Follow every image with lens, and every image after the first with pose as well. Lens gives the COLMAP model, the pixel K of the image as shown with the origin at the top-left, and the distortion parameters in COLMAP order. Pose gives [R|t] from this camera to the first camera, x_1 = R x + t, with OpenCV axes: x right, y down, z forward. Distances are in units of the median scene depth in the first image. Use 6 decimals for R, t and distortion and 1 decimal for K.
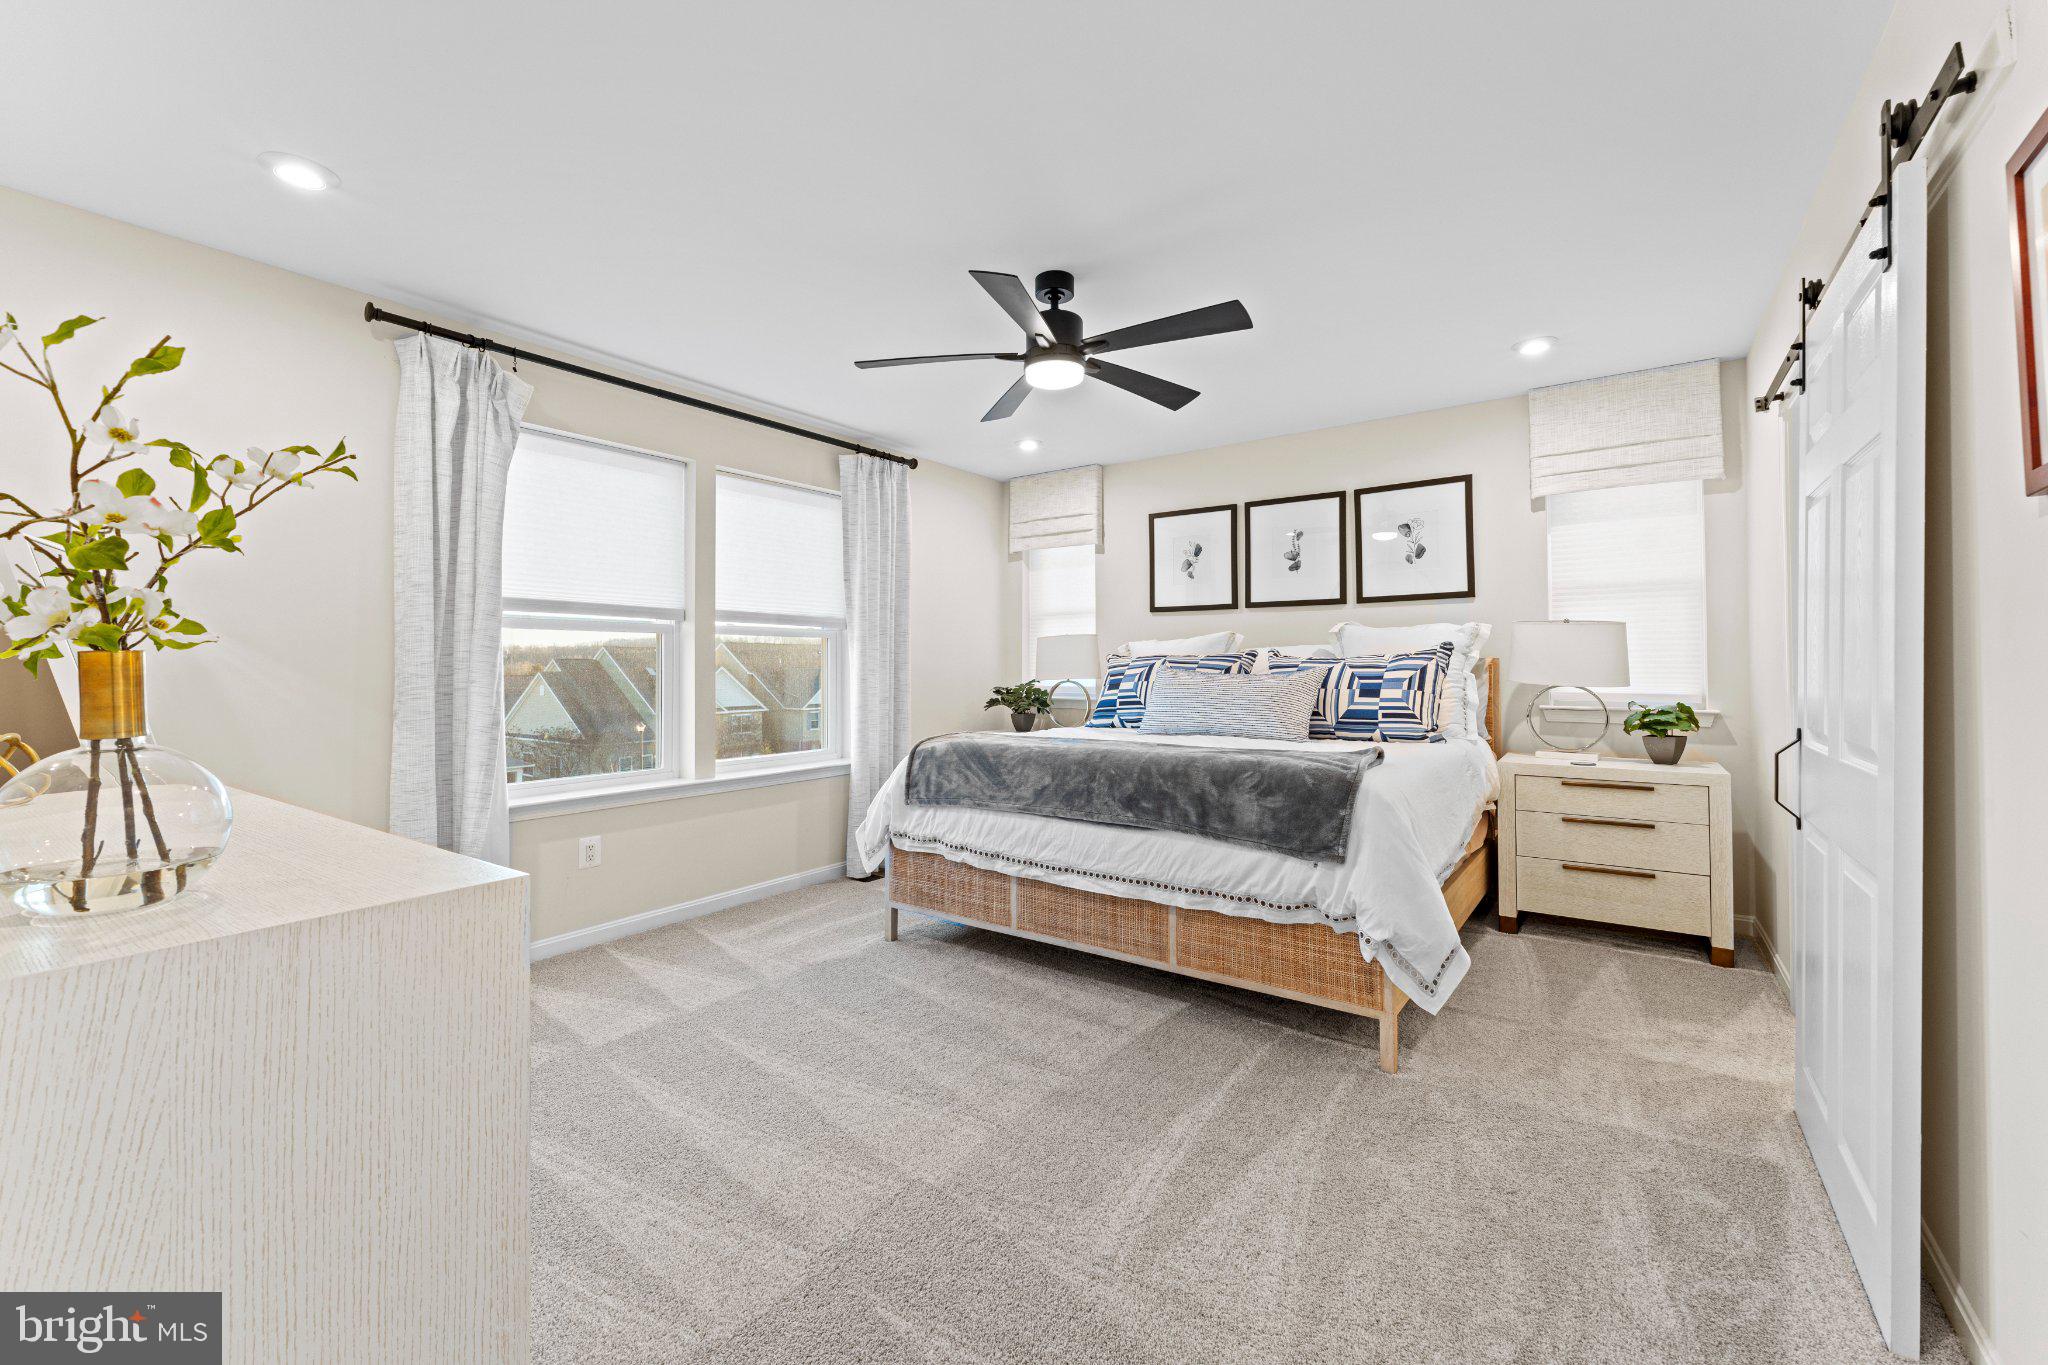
lens RADIAL K [[833.1, 0, 1018.3], [0, 833.1, 663.7], [0, 0, 1]] dist [-0.003072, -0.000271]
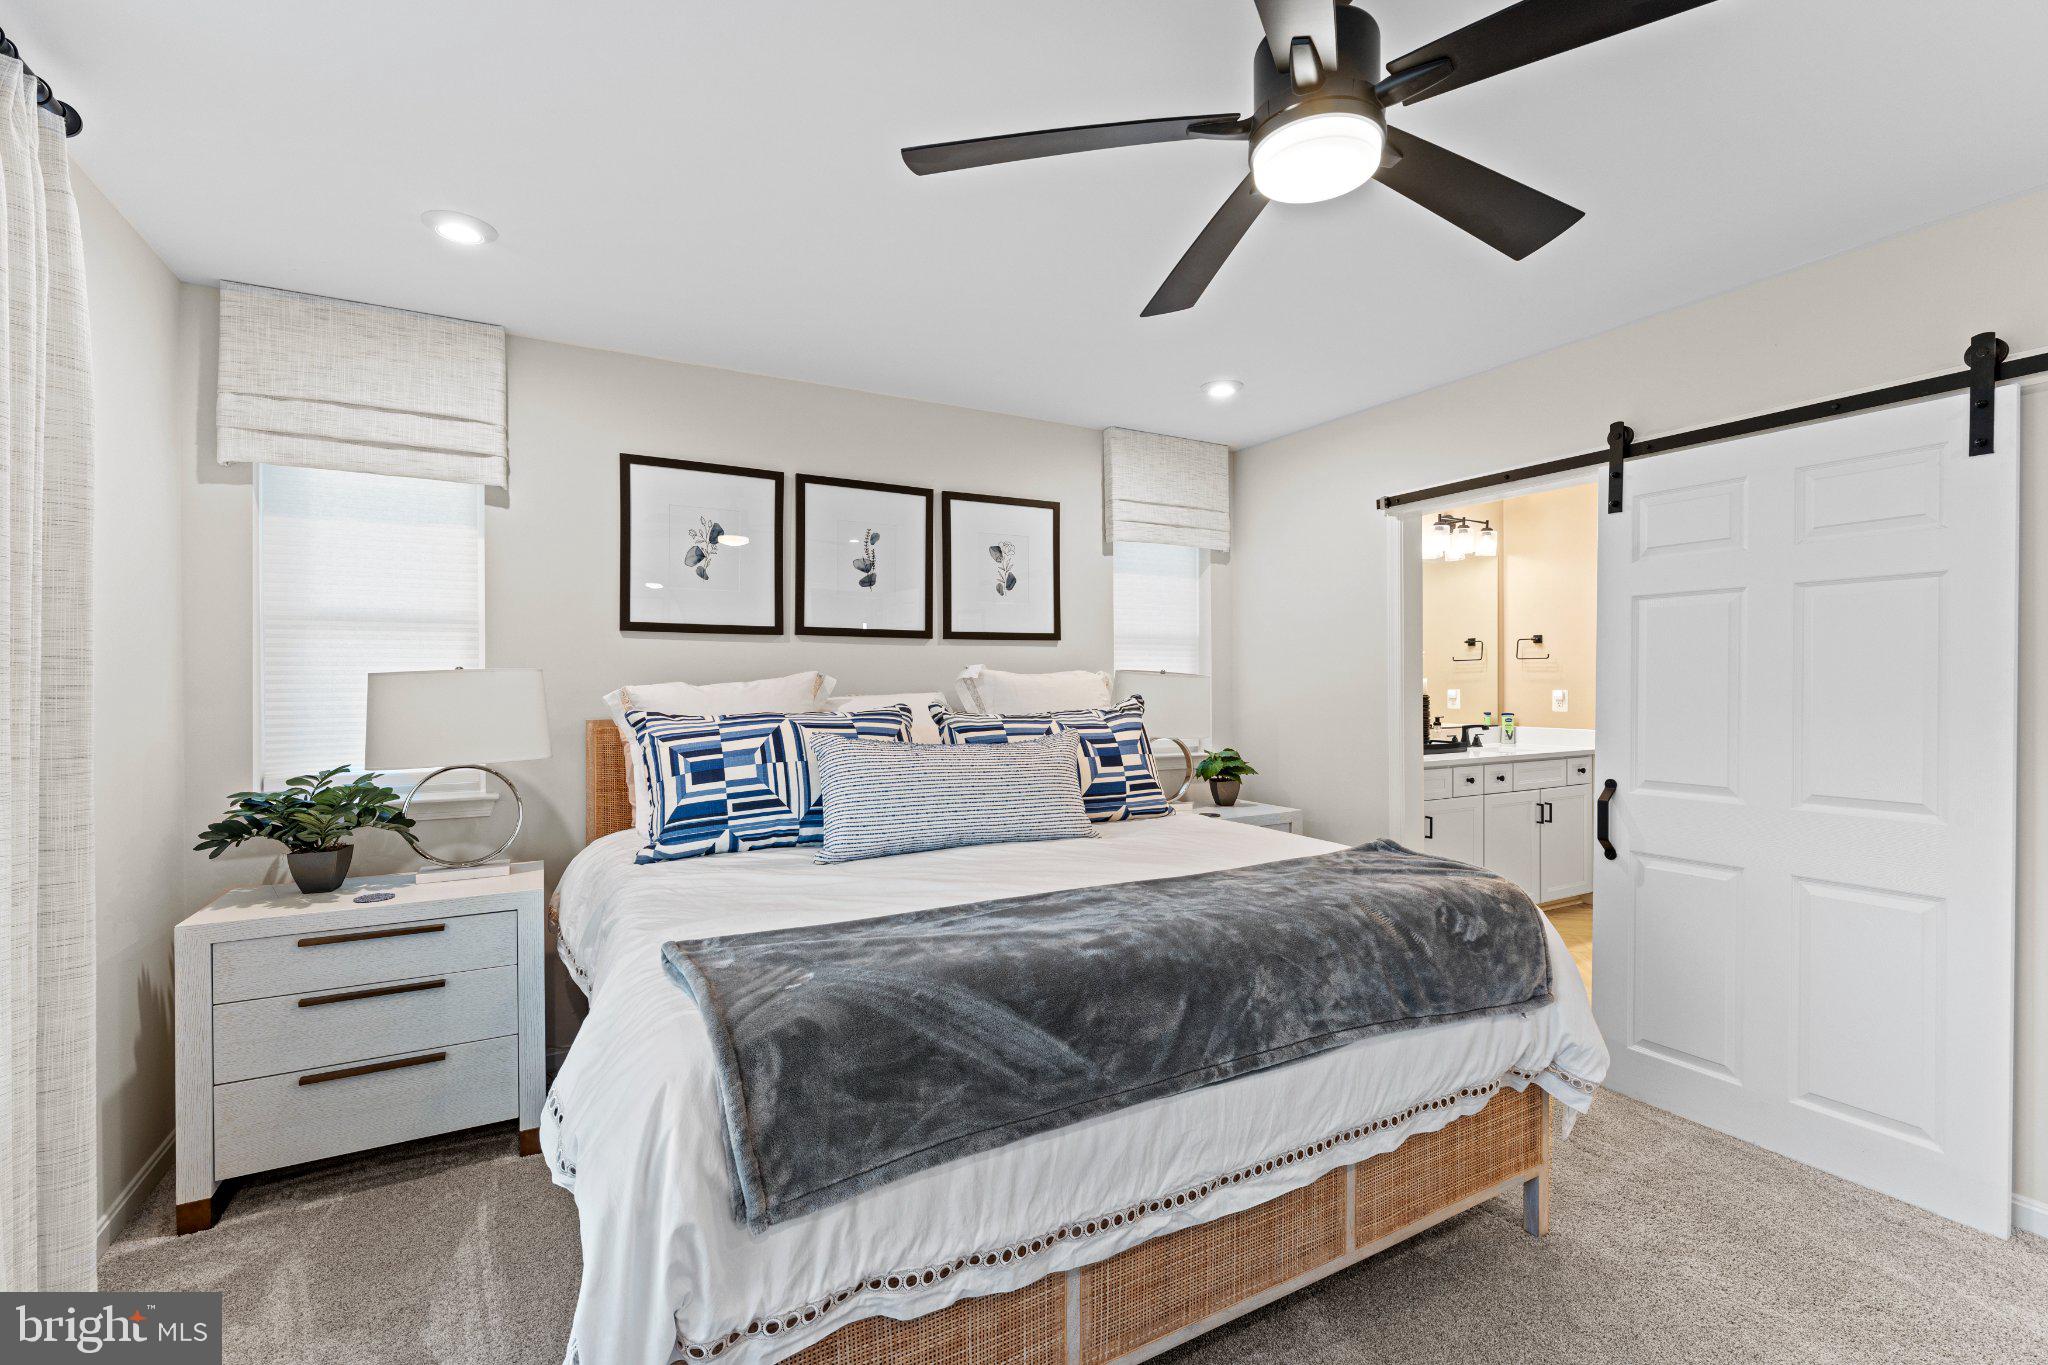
lens RADIAL K [[882.5, 0, 1016.4], [0, 882.5, 684.1], [0, 0, 1]] dist [-0.009454, 0.000008]
pose [[0.424126, 0.003136, 0.905598, -0.302568], [-0.000647, 0.999995, -0.003159, -0.028108], [-0.905603, 0.000754, 0.424125, 0.591979]]
